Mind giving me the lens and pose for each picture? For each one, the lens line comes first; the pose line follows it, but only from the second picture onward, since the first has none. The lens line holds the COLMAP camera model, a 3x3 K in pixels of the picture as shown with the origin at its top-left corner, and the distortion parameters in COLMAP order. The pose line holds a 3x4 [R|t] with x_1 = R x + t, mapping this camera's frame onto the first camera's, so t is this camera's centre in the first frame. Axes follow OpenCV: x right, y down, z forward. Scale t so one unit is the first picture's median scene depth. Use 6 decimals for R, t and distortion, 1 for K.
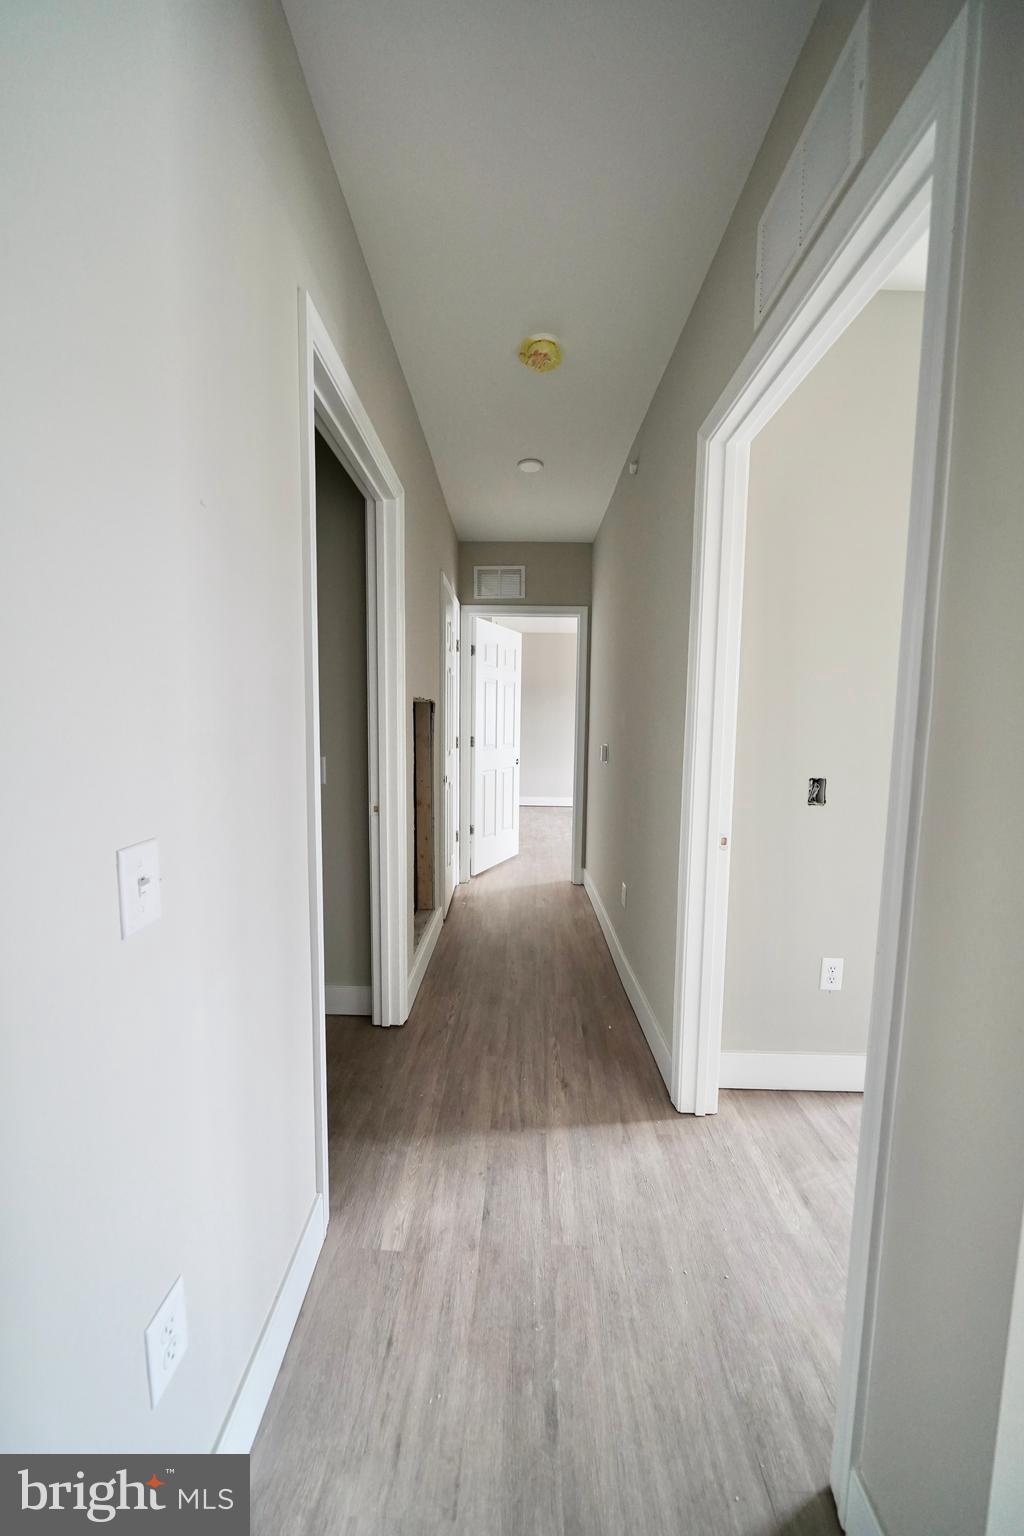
lens RADIAL K [[522.3, 0, 512.0], [0, 522.3, 768.0], [0, 0, 1]] dist [-0.003657, -0.000128]
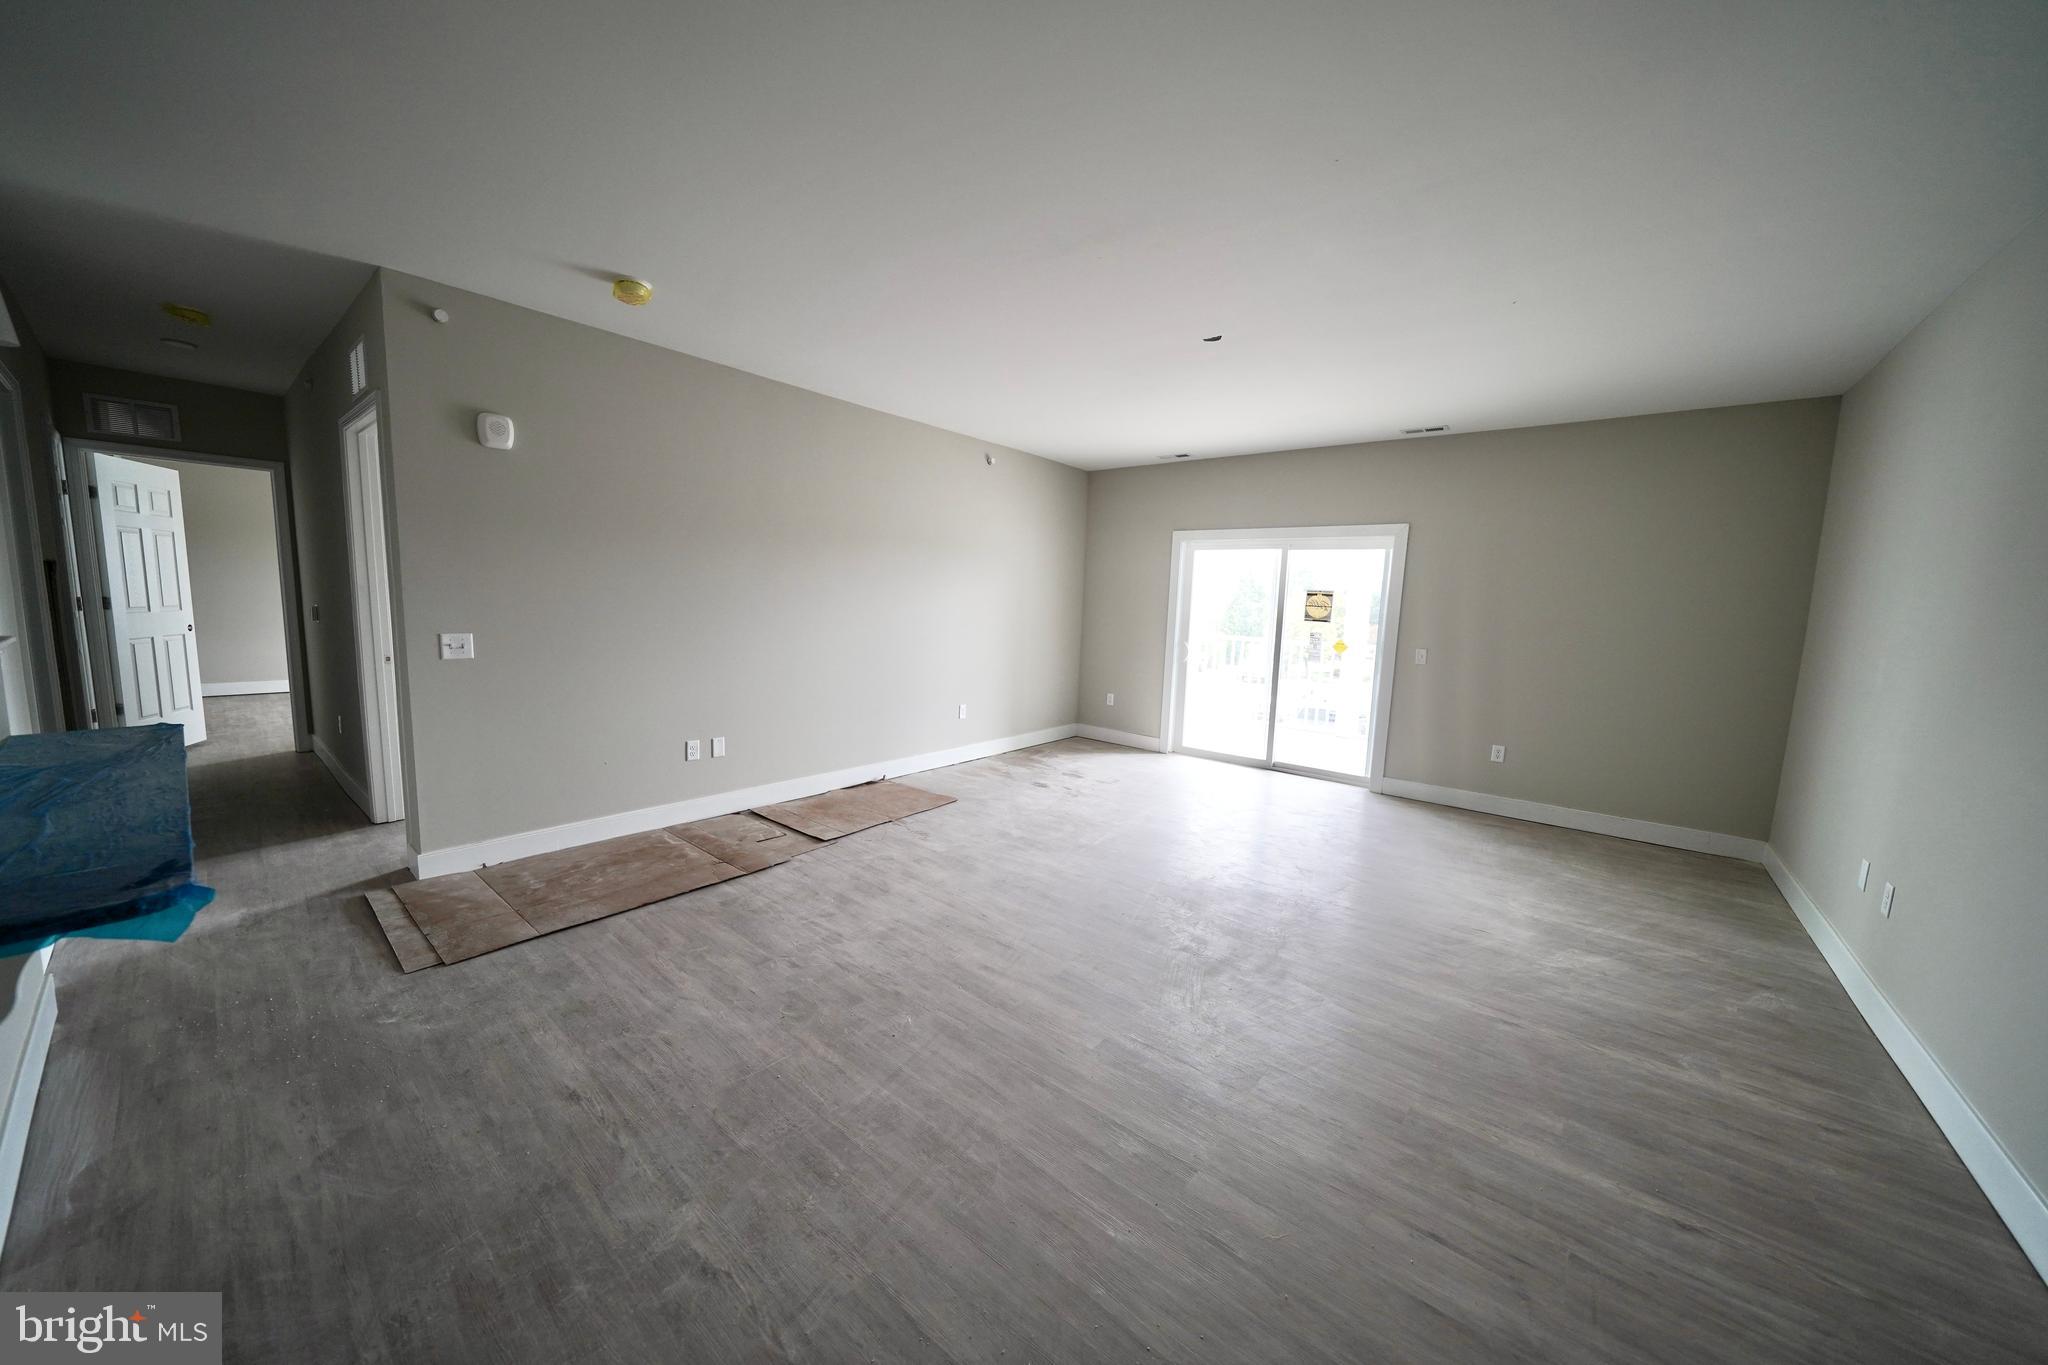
lens RADIAL K [[696.4, 0, 1024.0], [0, 696.4, 682.5], [0, 0, 1]] dist [-0.003657, -0.000128]
pose [[0.622524, -0.086328, 0.777824, -0.040458], [0.041179, 0.996134, 0.077600, 0.061457], [-0.781516, -0.016278, 0.623672, -1.023942]]
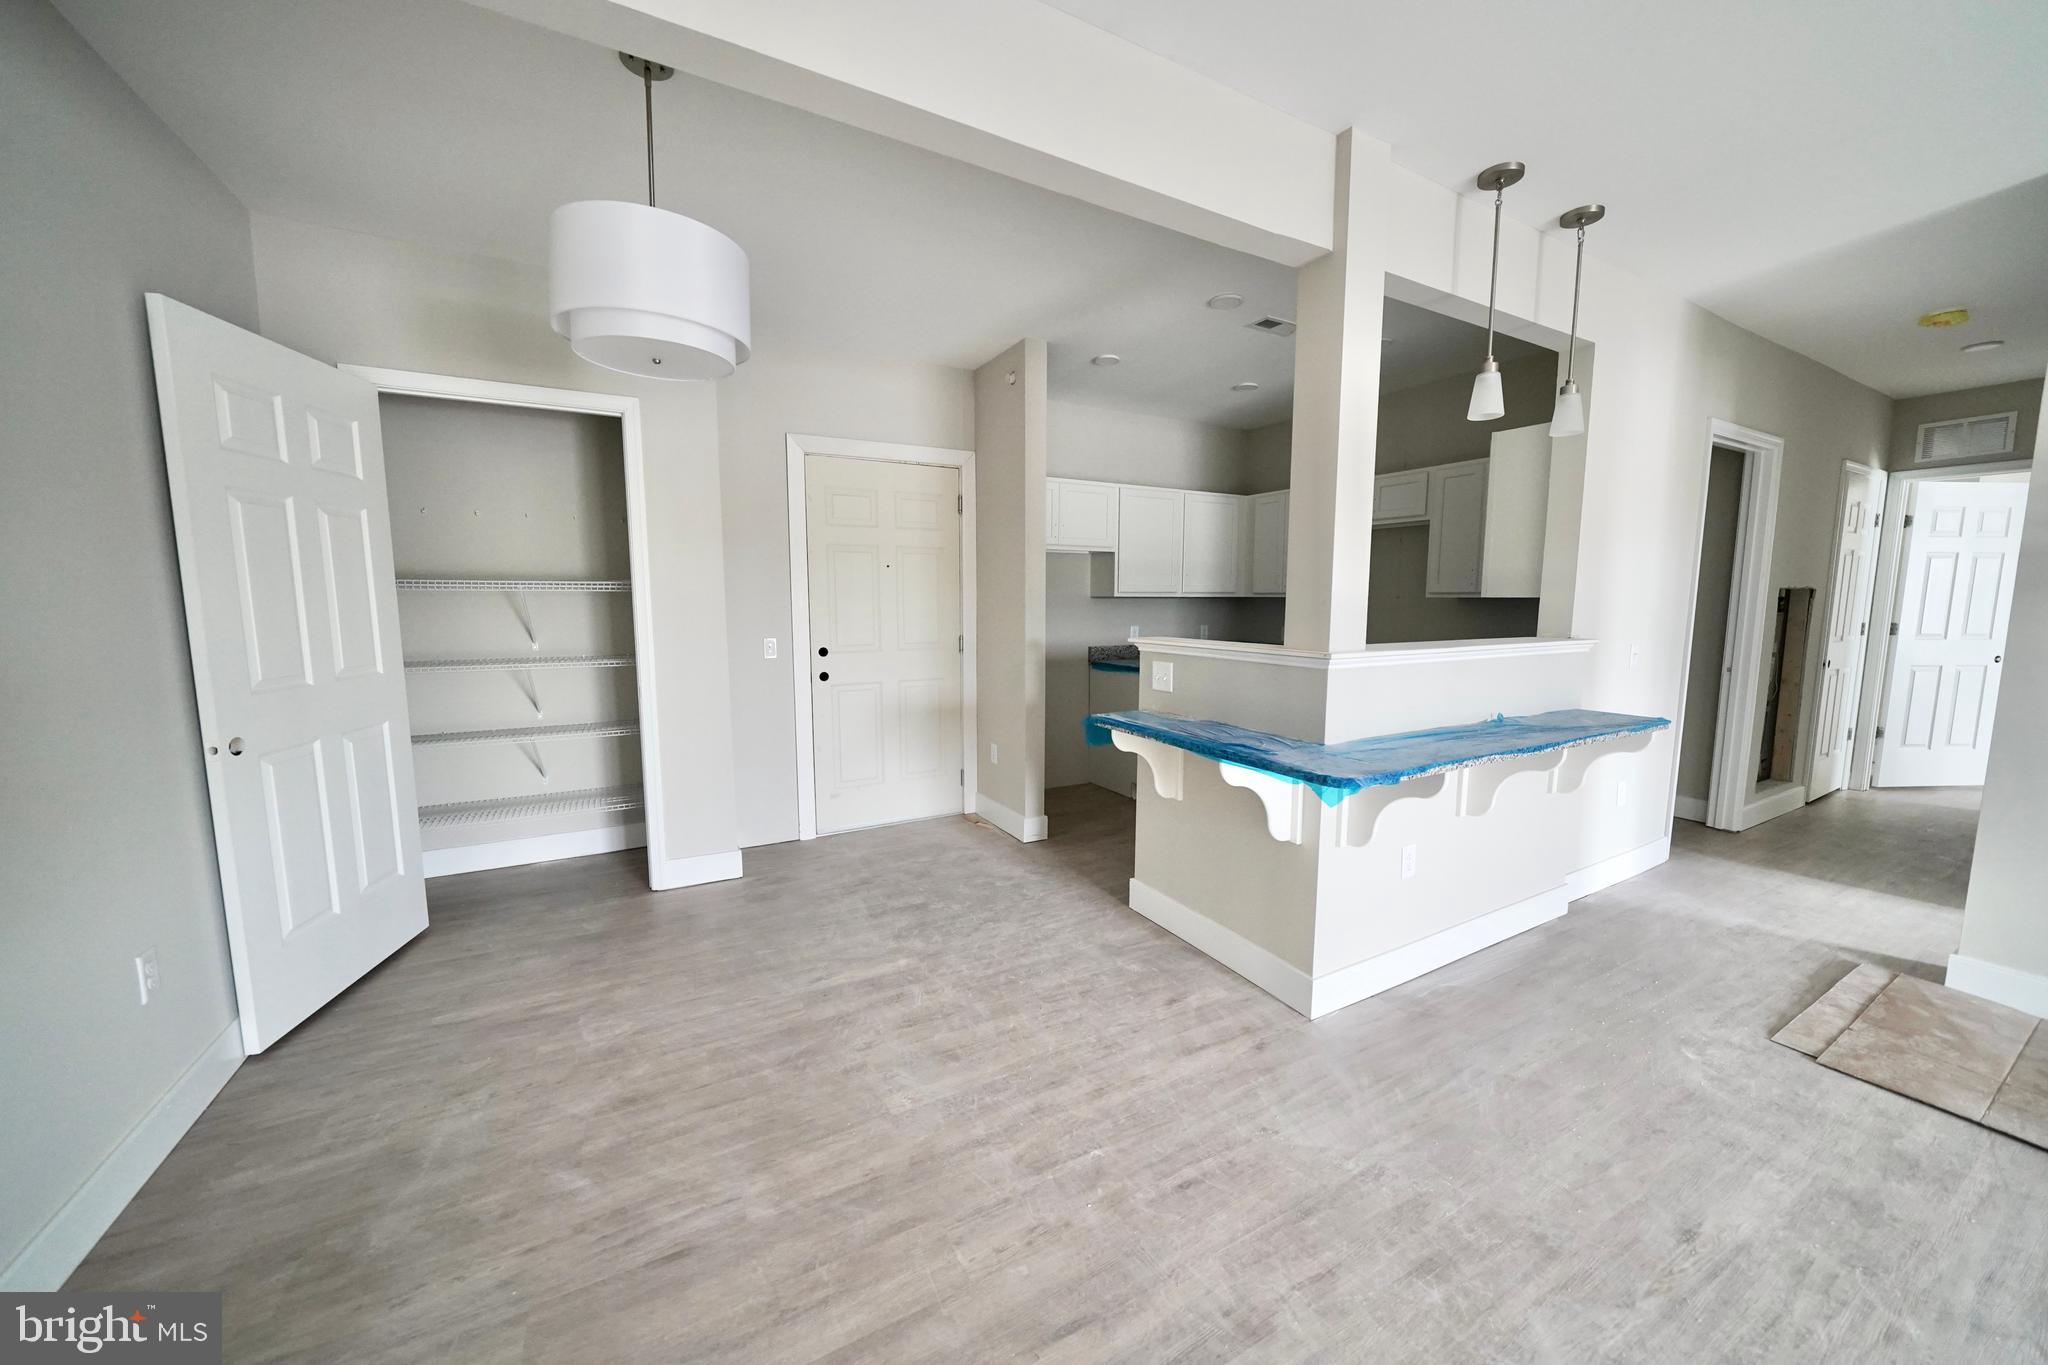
lens RADIAL K [[720.5, 0, 1024.0], [0, 720.5, 682.5], [0, 0, 1]] dist [-0.004144, -0.000168]
pose [[0.497468, 0.085544, -0.863254, 0.287324], [-0.069591, 0.995854, 0.058581, 0.080861], [0.864686, 0.030933, 0.501359, -0.991533]]
